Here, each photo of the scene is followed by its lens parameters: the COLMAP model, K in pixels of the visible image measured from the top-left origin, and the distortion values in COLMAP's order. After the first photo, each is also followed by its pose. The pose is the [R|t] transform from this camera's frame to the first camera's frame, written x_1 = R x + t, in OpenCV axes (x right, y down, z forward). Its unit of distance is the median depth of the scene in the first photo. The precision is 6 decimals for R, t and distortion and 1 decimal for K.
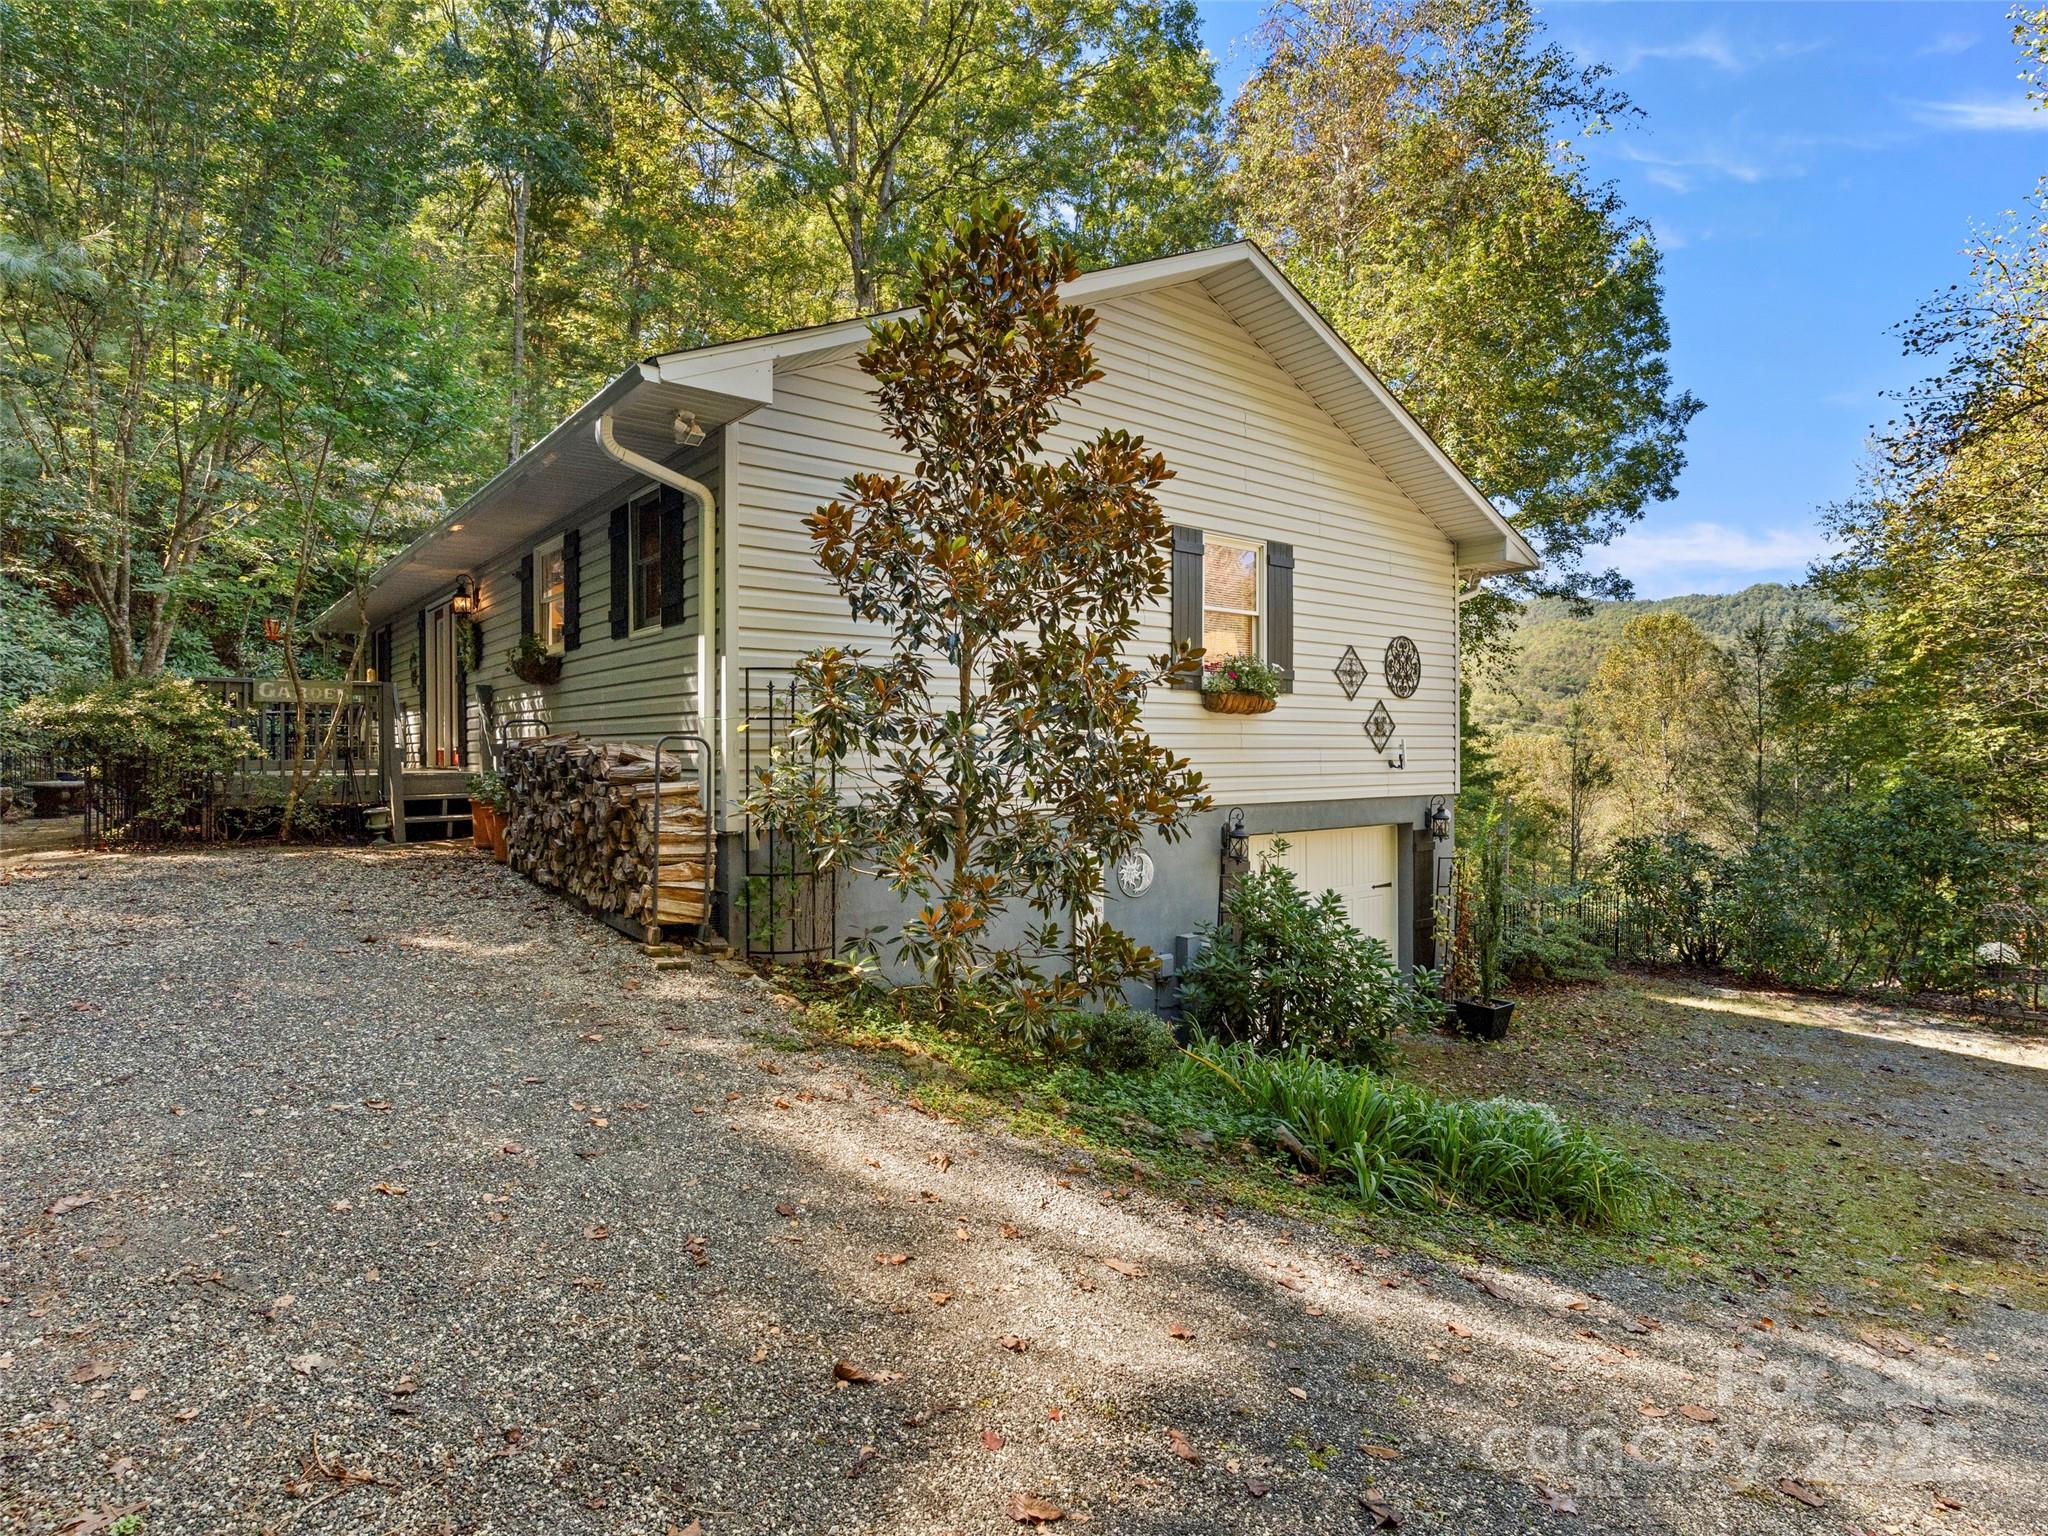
lens RADIAL K [[1089.4, 0, 1022.7], [0, 1089.4, 764.8], [0, 0, 1]] dist [-0.001256, 0.001838]
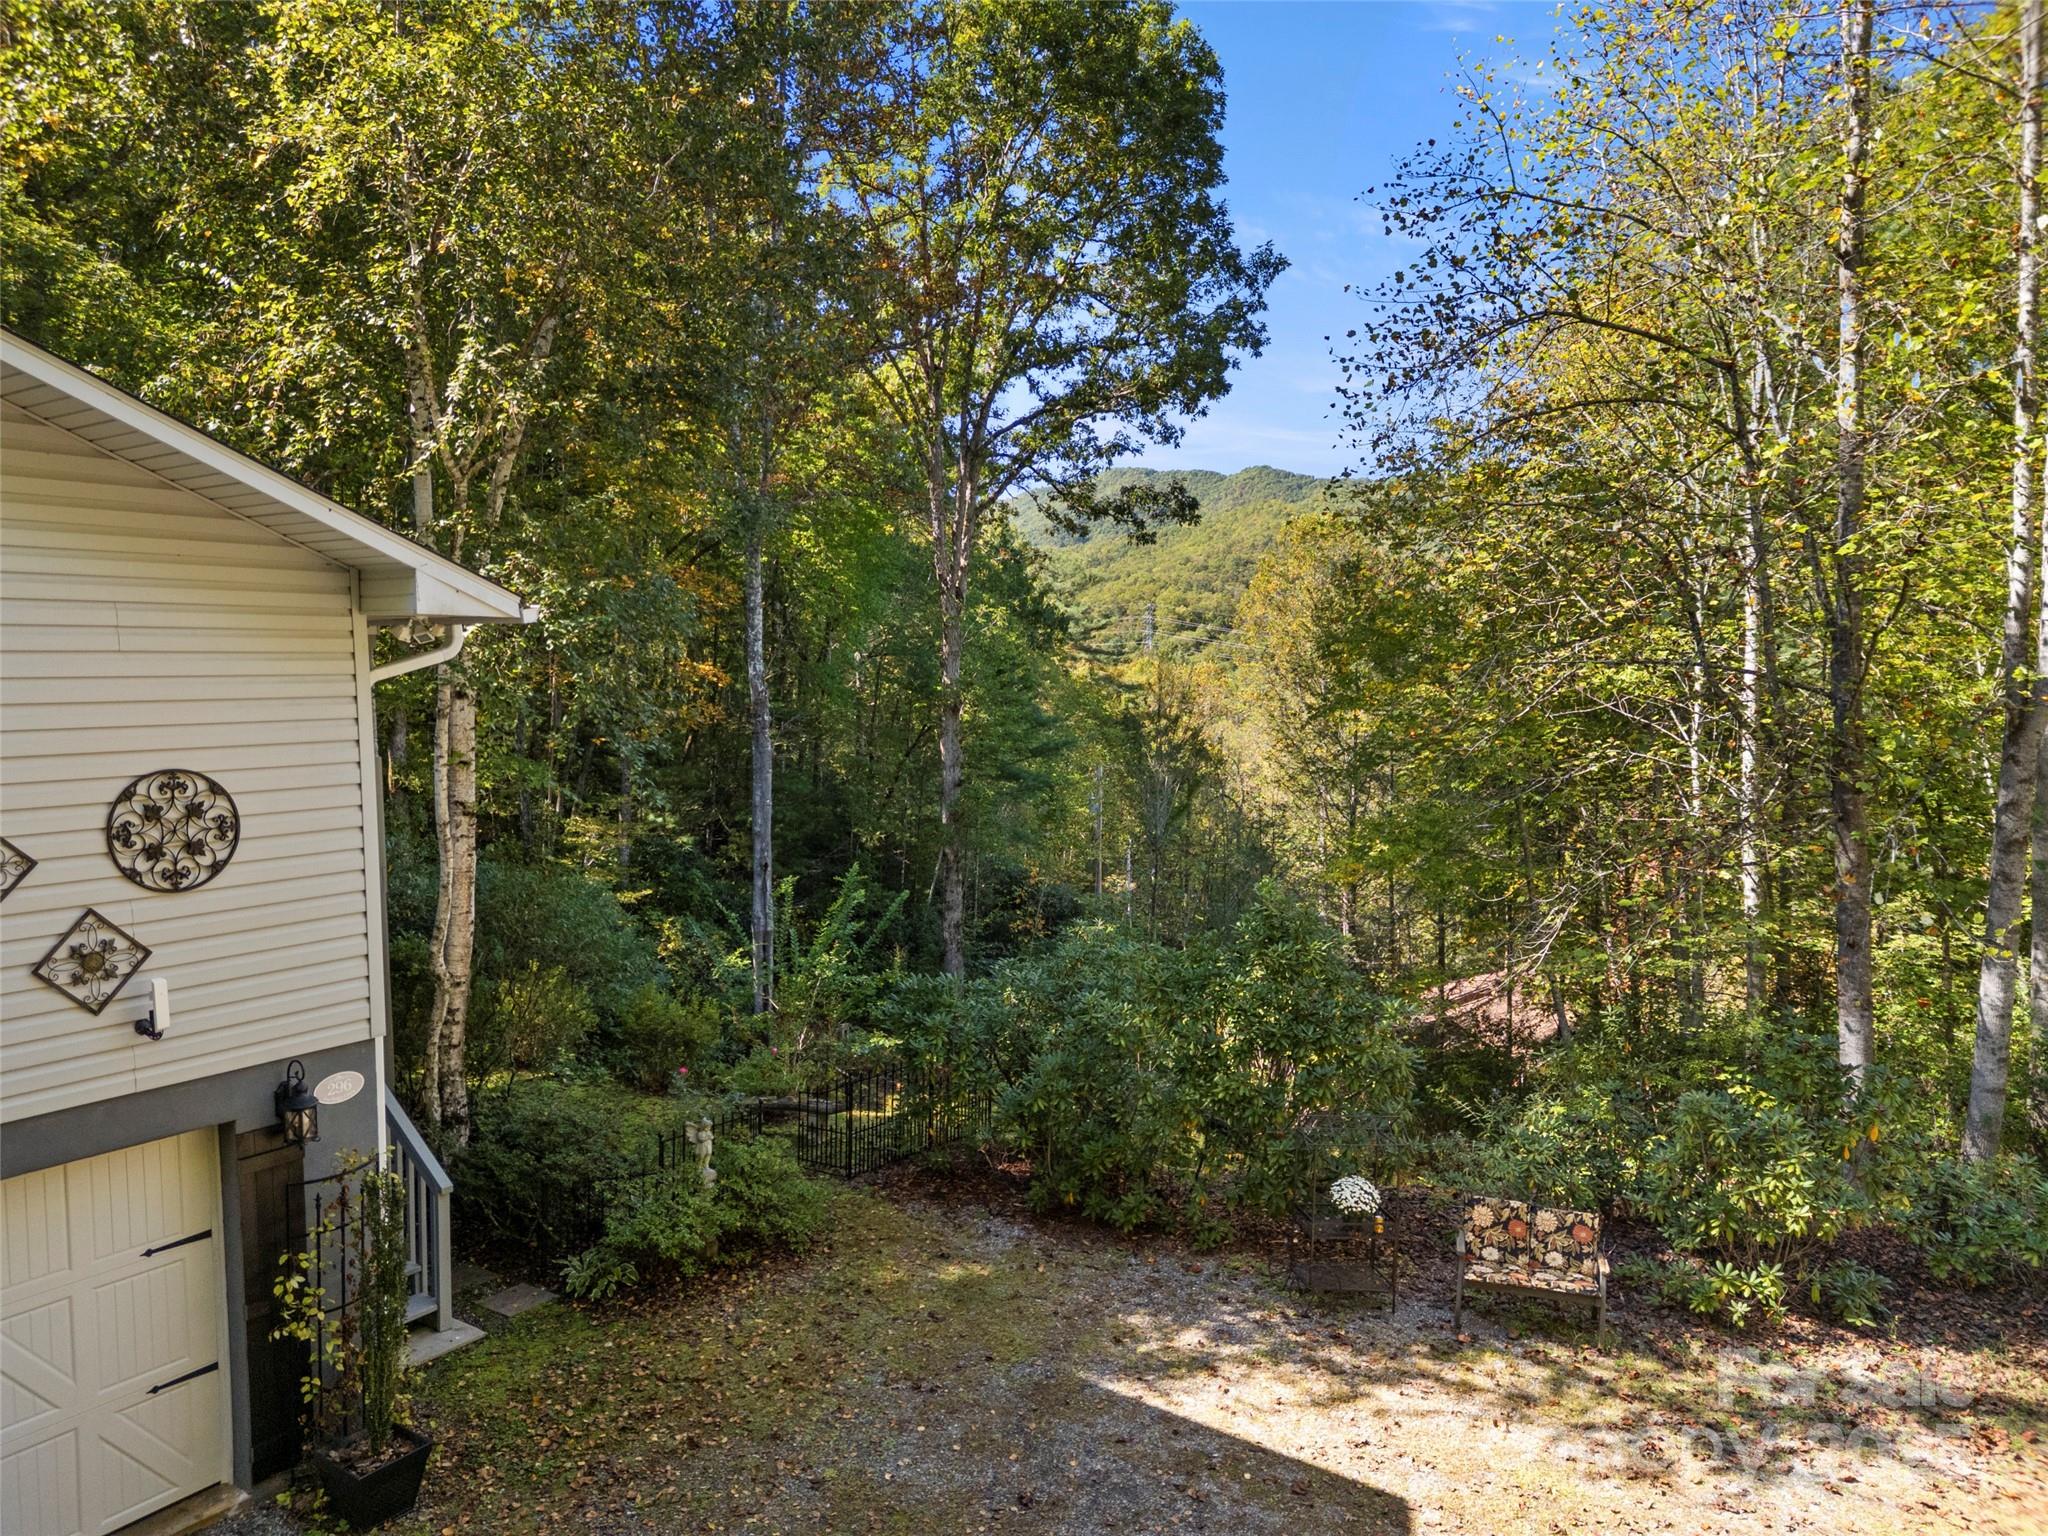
lens RADIAL K [[1426.5, 0, 1022.3], [0, 1426.5, 770.7], [0, 0, 1]] dist [0.036027, 0.000518]
pose [[0.961717, -0.025508, 0.272854, 0.436140], [0.007109, 0.997646, 0.068209, -0.128064], [-0.273952, -0.063658, 0.959634, 0.202084]]
